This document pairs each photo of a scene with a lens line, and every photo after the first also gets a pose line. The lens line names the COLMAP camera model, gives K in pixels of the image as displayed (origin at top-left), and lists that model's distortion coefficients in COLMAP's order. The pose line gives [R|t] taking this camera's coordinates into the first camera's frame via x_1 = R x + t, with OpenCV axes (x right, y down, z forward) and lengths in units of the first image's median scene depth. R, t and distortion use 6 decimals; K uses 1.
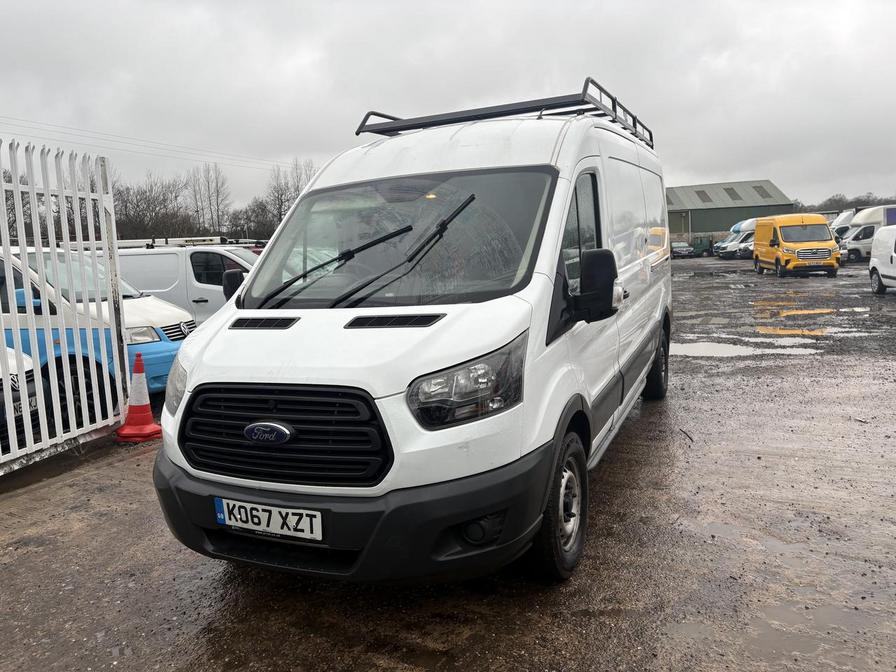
lens RADIAL K [[676.3, 0, 447.5], [0, 676.3, 334.0], [0, 0, 1]] dist [0.028299, -0.019659]
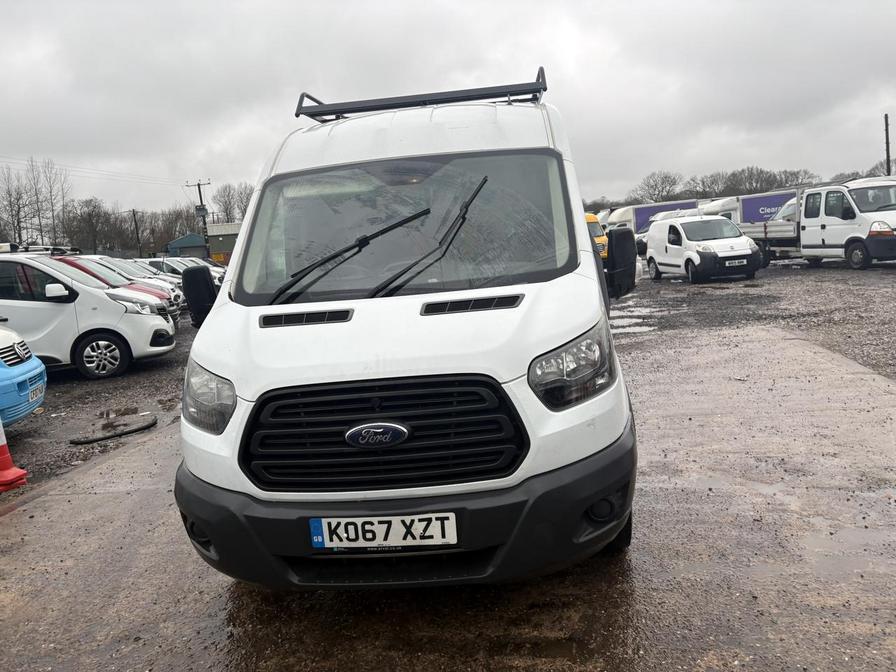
lens RADIAL K [[676.3, 0, 448.2], [0, 676.3, 334.2], [0, 0, 1]] dist [0.028299, -0.019659]
pose [[0.942523, -0.070220, 0.326679, -0.422314], [0.072751, 0.997340, 0.004480, 0.015555], [-0.326125, 0.019543, 0.945125, 0.118975]]
